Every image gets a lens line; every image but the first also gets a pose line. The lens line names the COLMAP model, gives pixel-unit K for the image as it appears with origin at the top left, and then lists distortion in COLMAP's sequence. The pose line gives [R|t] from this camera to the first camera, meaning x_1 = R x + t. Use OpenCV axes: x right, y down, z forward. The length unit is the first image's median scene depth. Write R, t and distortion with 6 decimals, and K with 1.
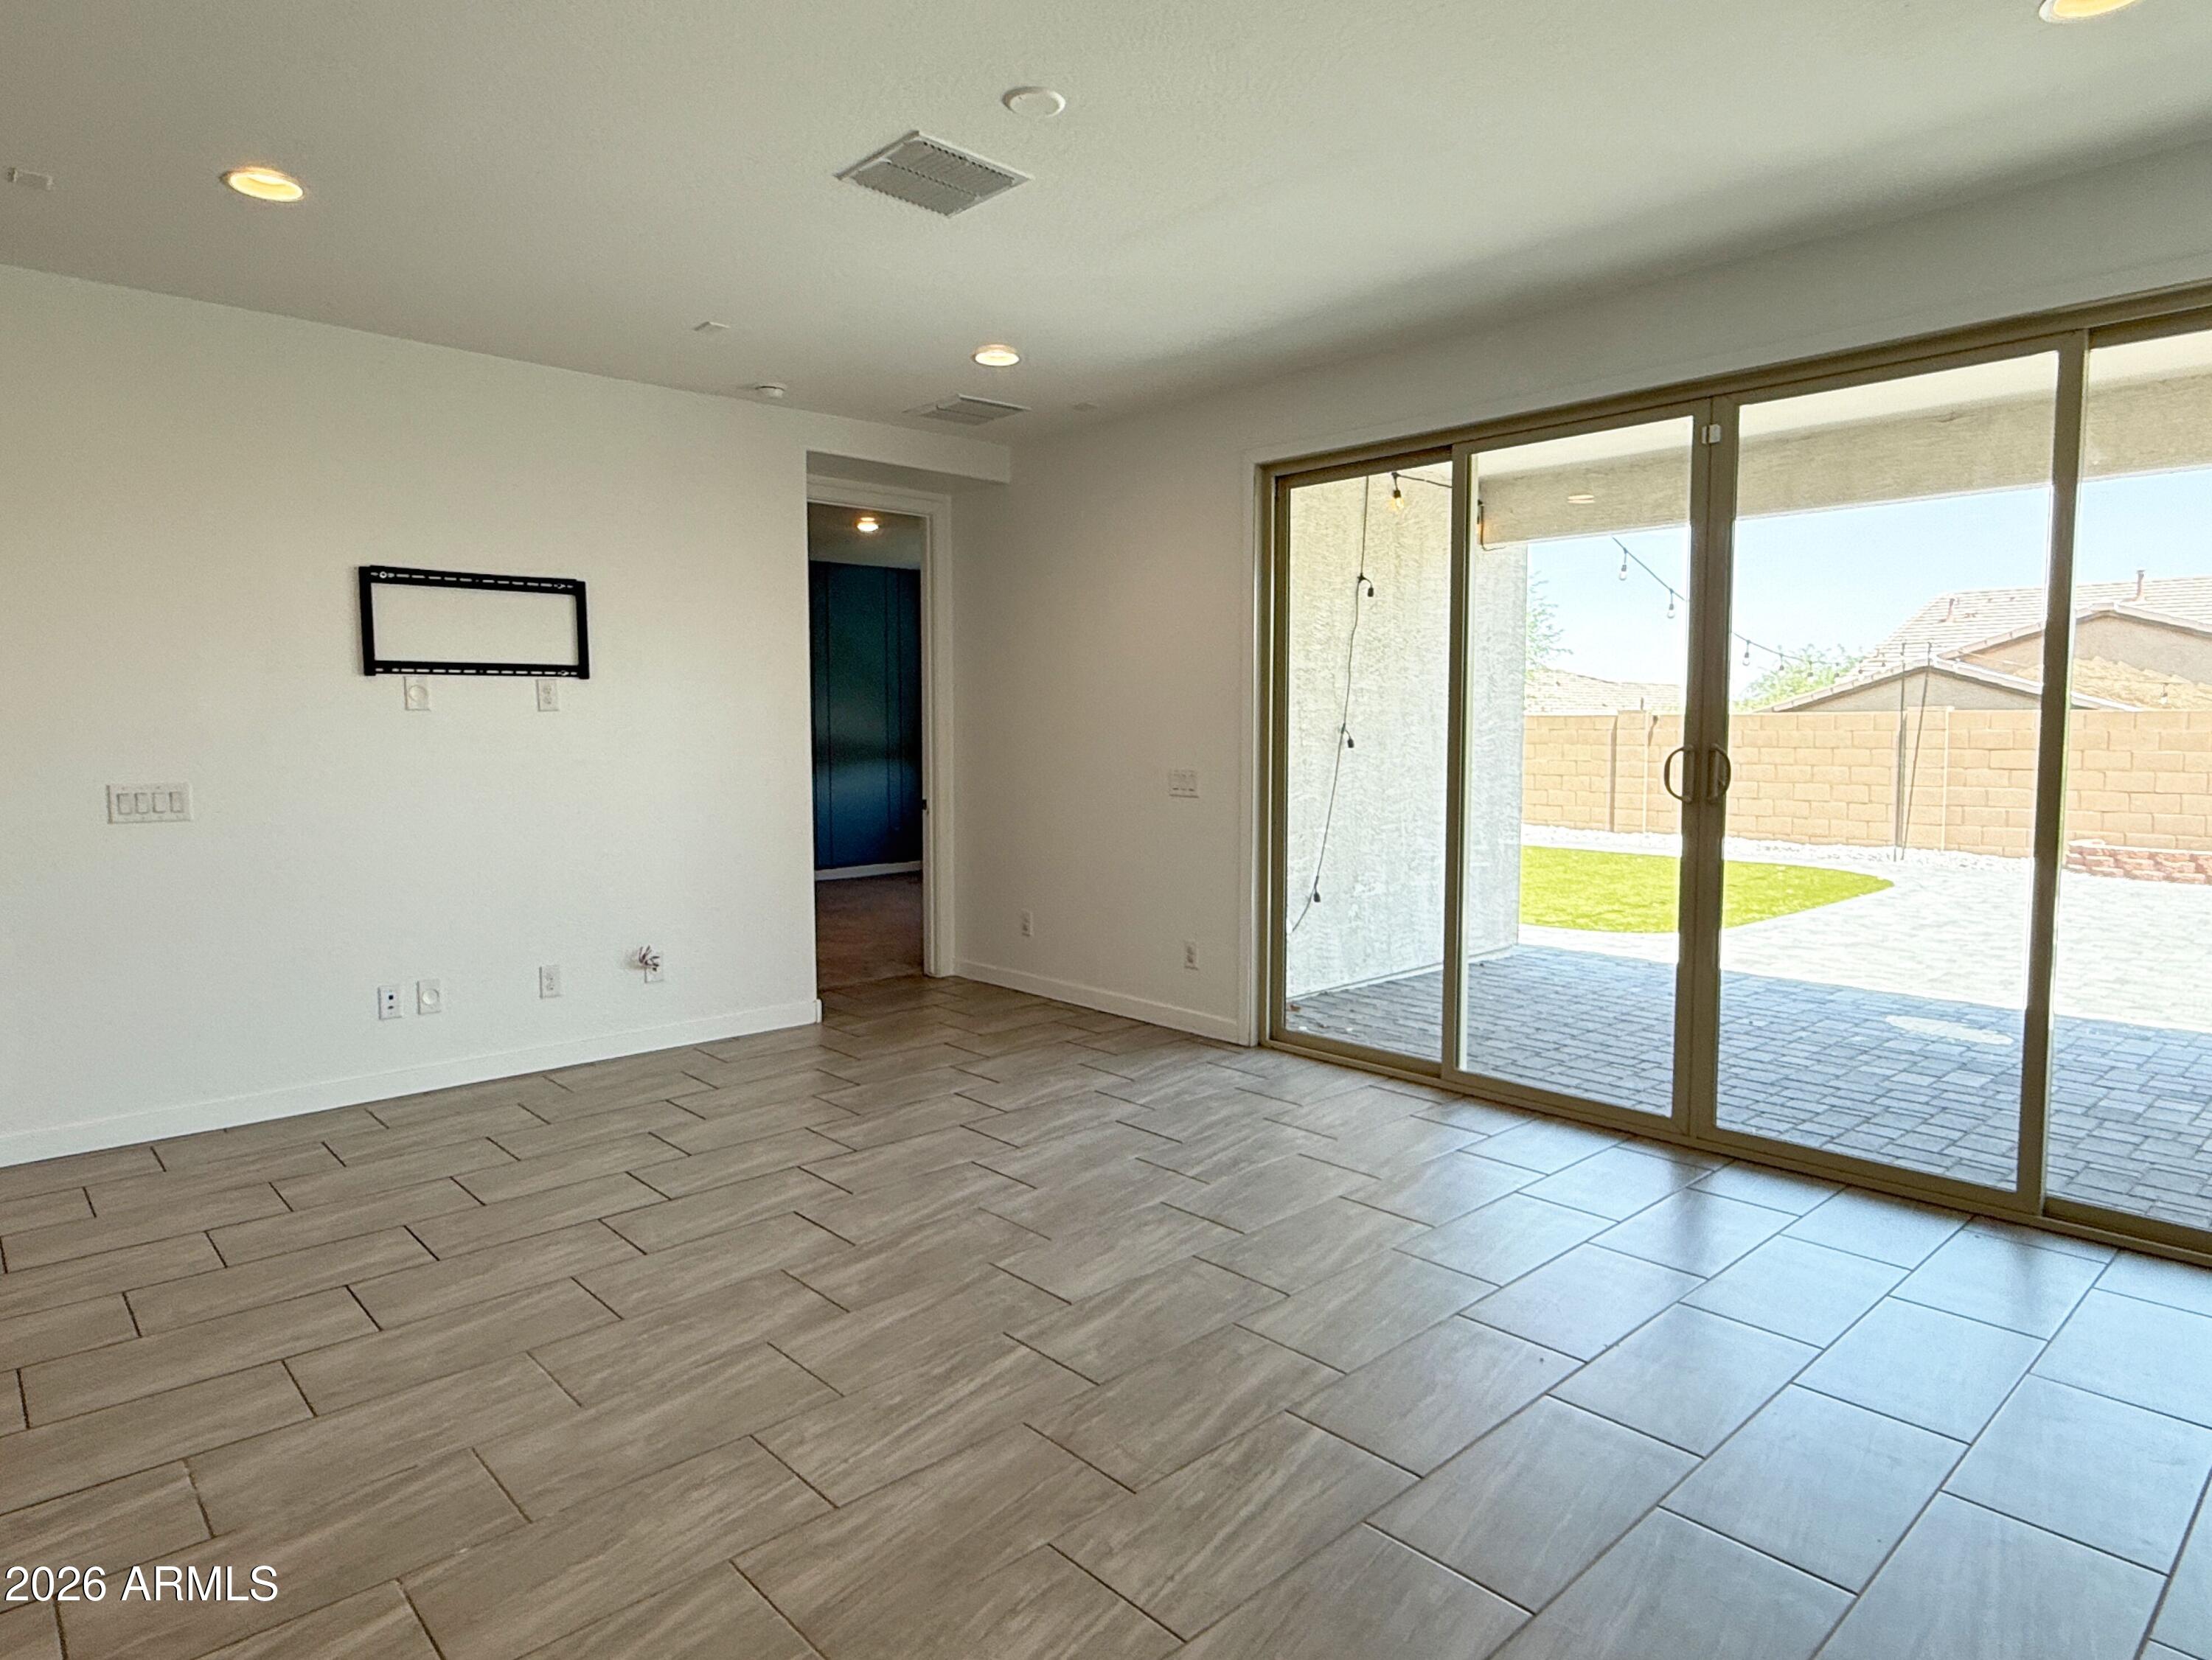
lens RADIAL K [[1285.5, 0, 1108.3], [0, 1285.5, 829.0], [0, 0, 1]] dist [-0.000117, -0.000401]
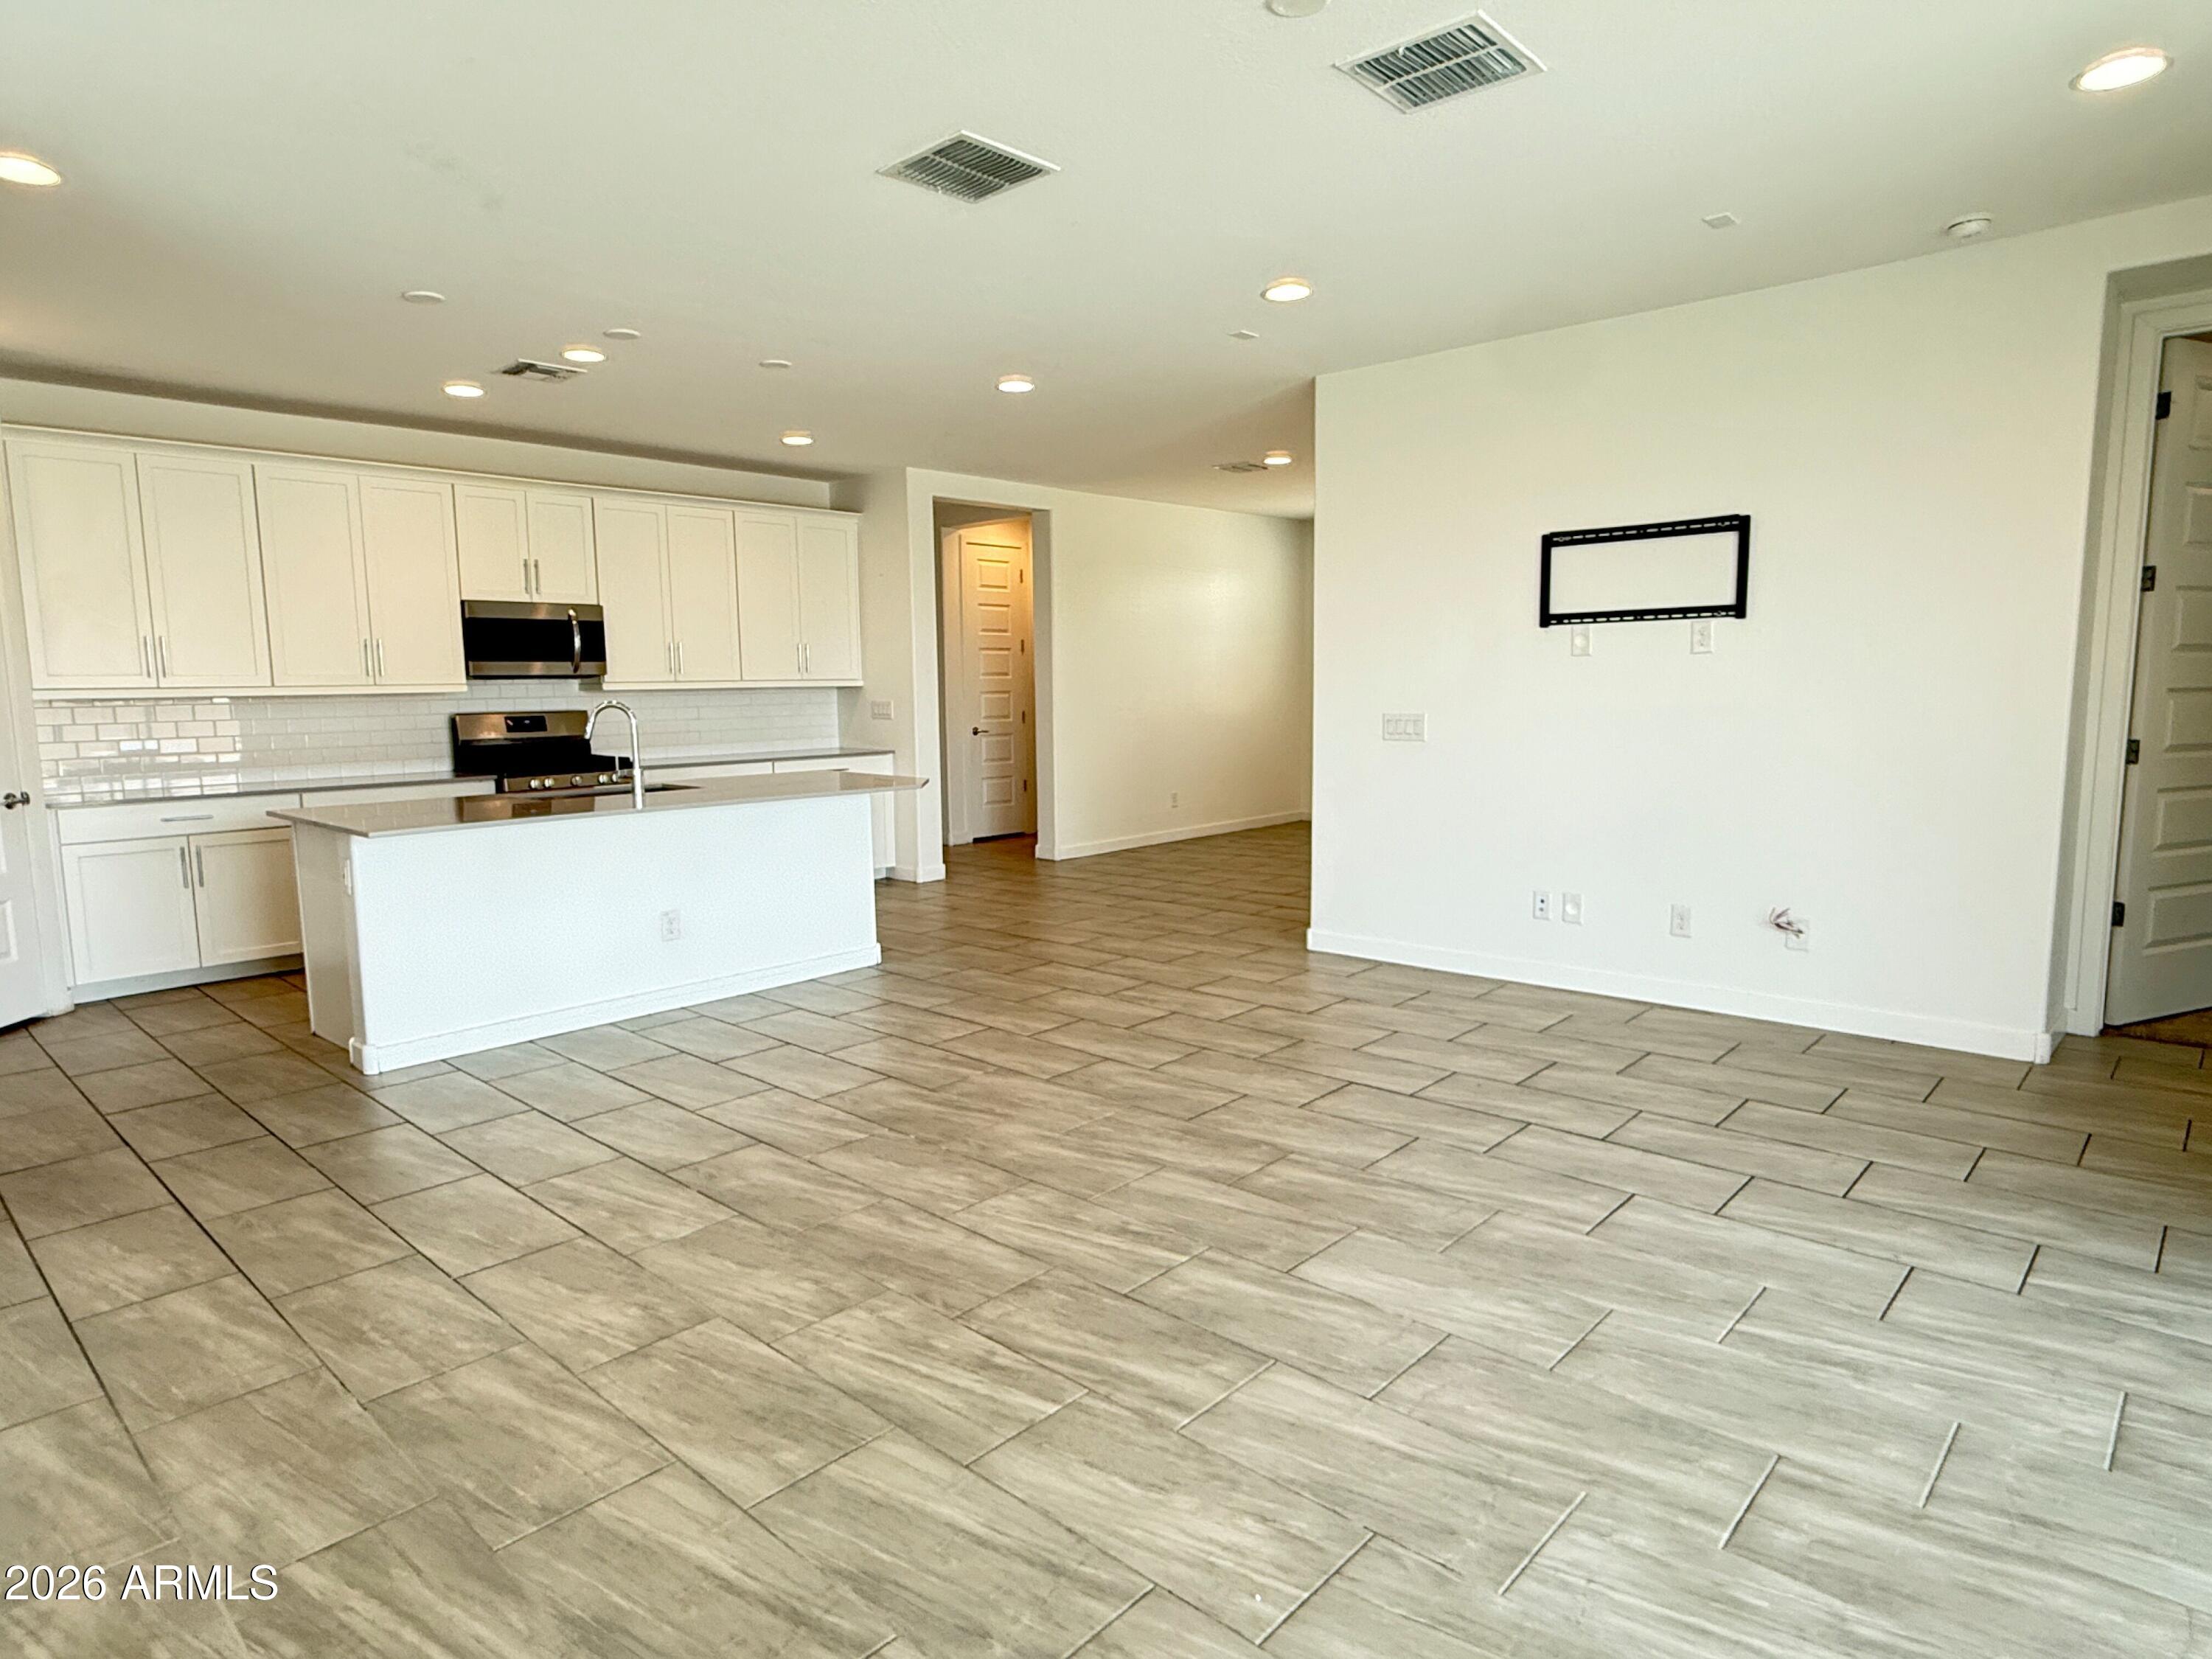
lens RADIAL K [[1285.7, 0, 1108.3], [0, 1285.7, 828.5], [0, 0, 1]] dist [-0.000117, -0.000401]
pose [[0.081114, 0.115282, -0.990015, 0.647413], [-0.068103, 0.991608, 0.109888, -0.042641], [0.994375, 0.058510, 0.088284, 0.563302]]
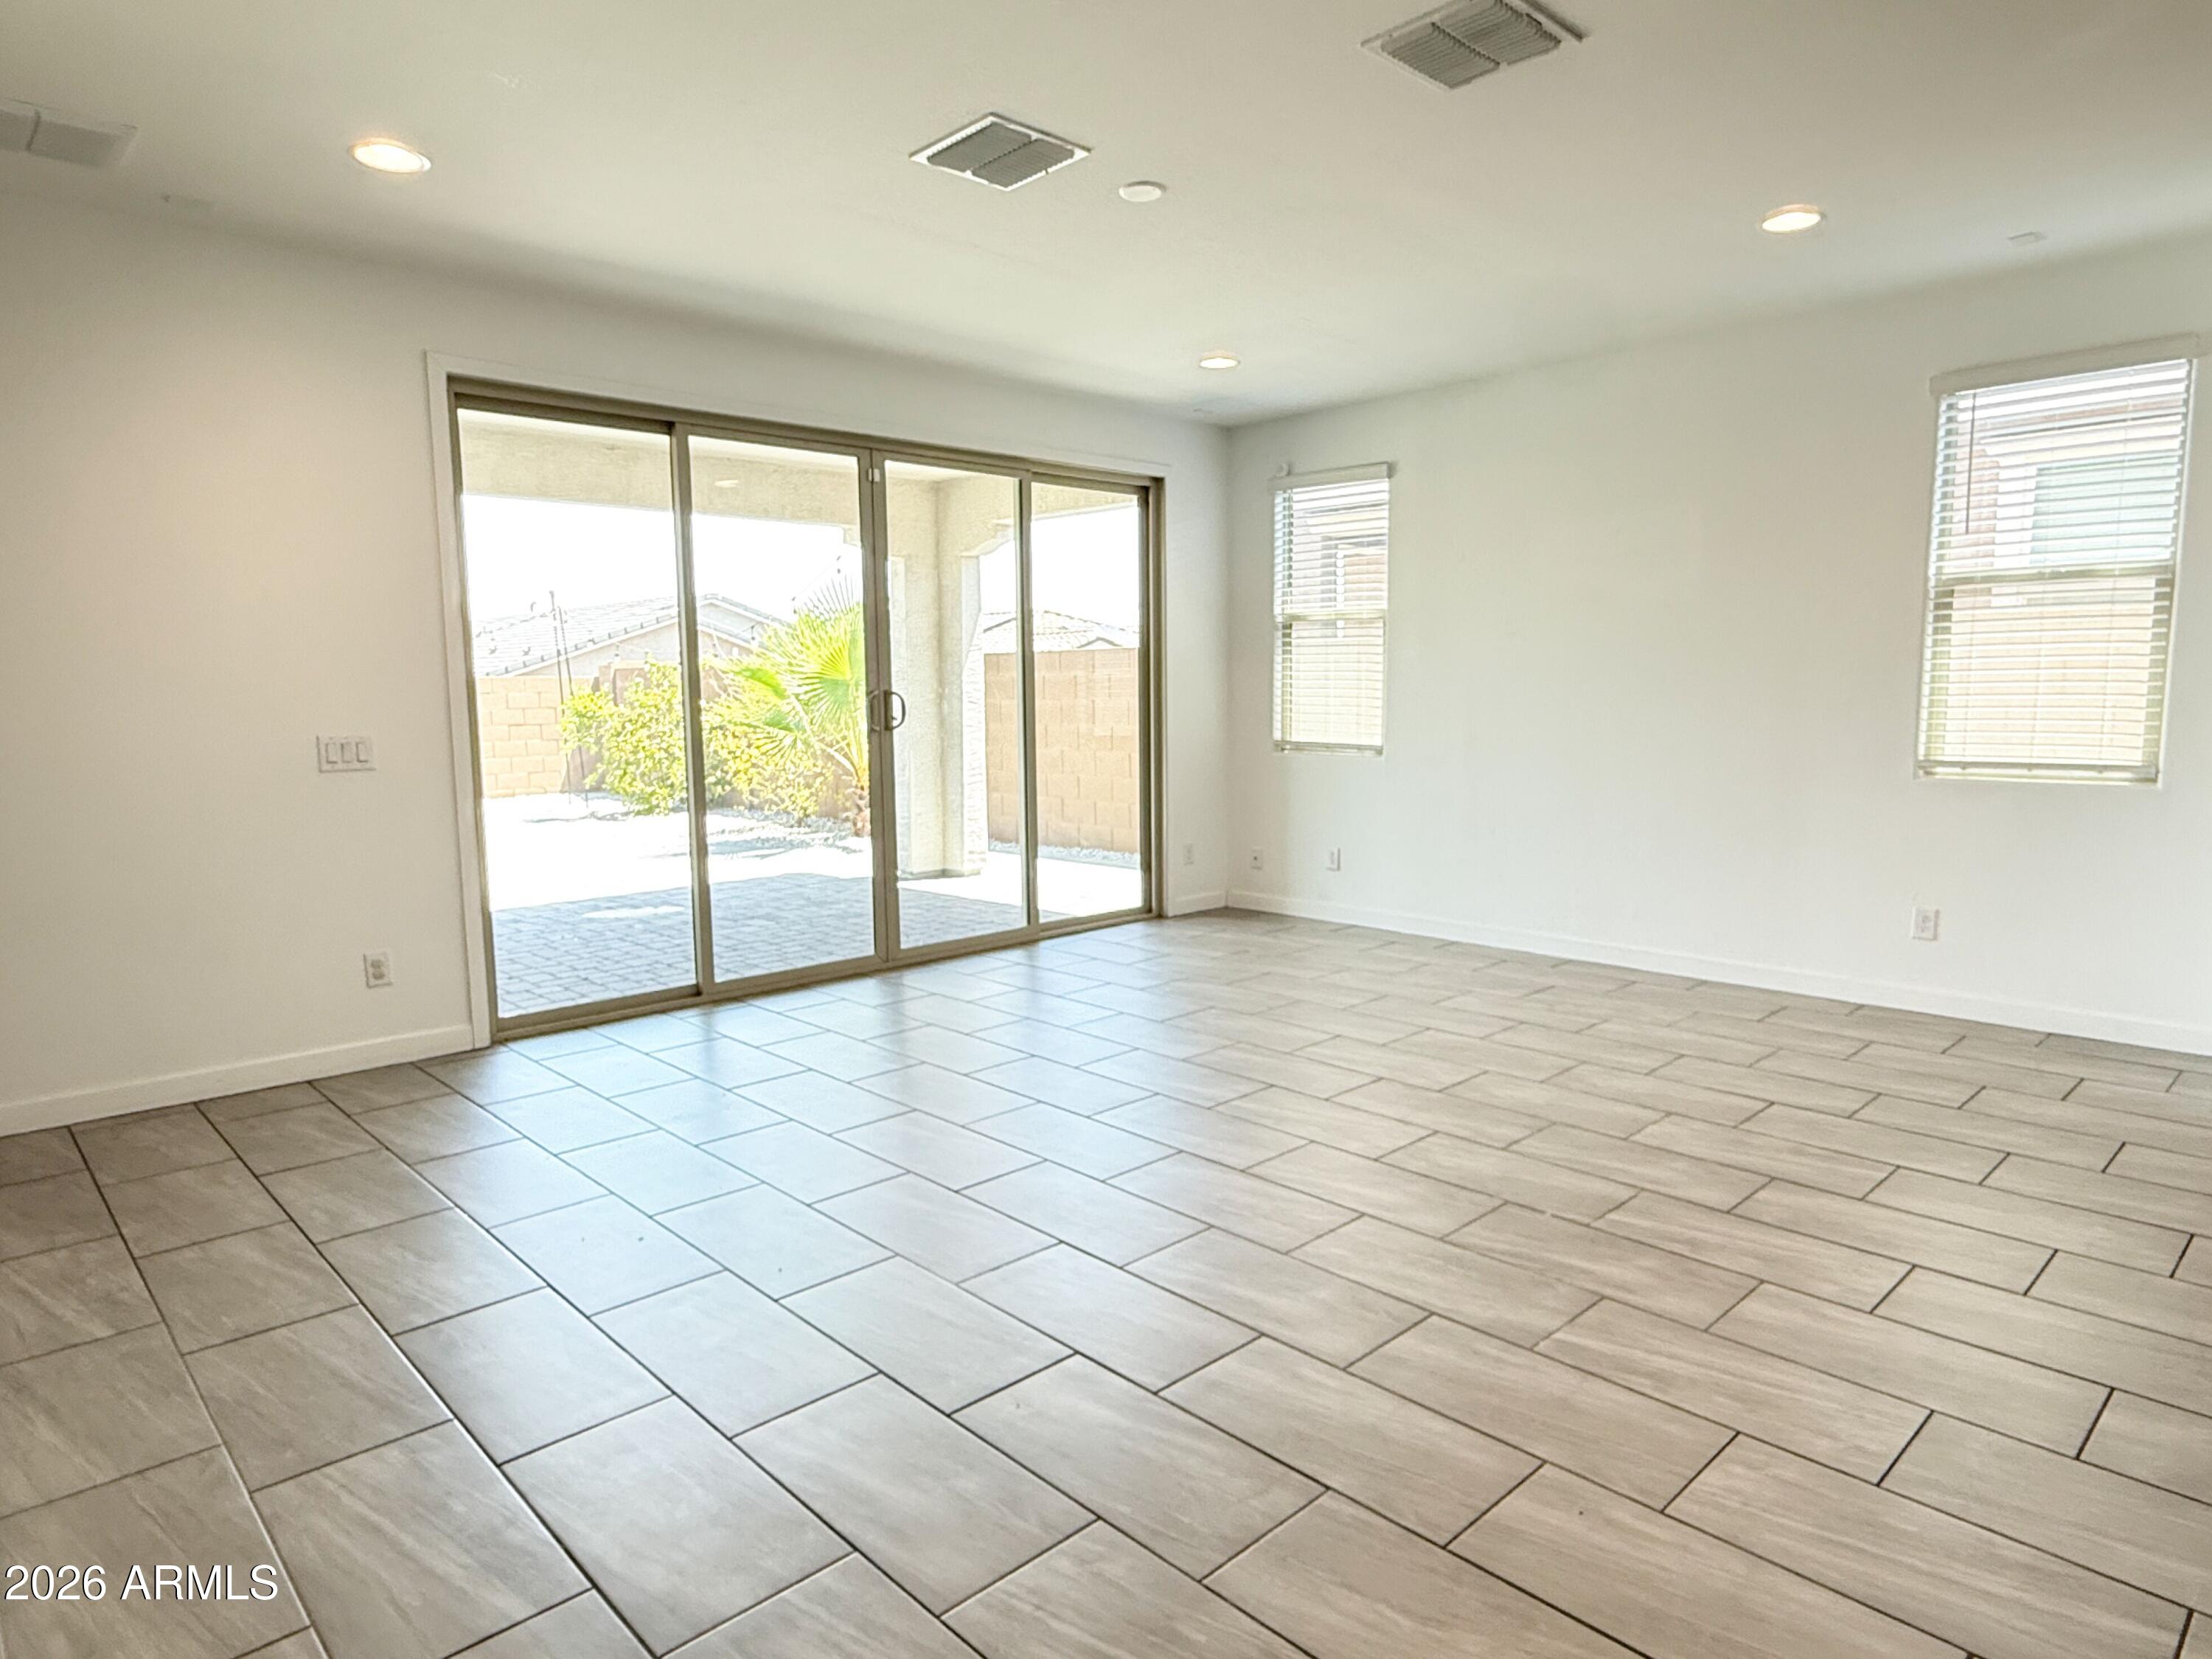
lens RADIAL K [[1289.8, 0, 1106.0], [0, 1289.8, 829.5], [0, 0, 1]] dist [-0.025943, 0.000057]
pose [[-0.005192, -0.107873, 0.994151, -0.992608], [0.092814, 0.989821, 0.107888, -0.042568], [-0.995670, 0.092831, 0.004873, 0.754899]]
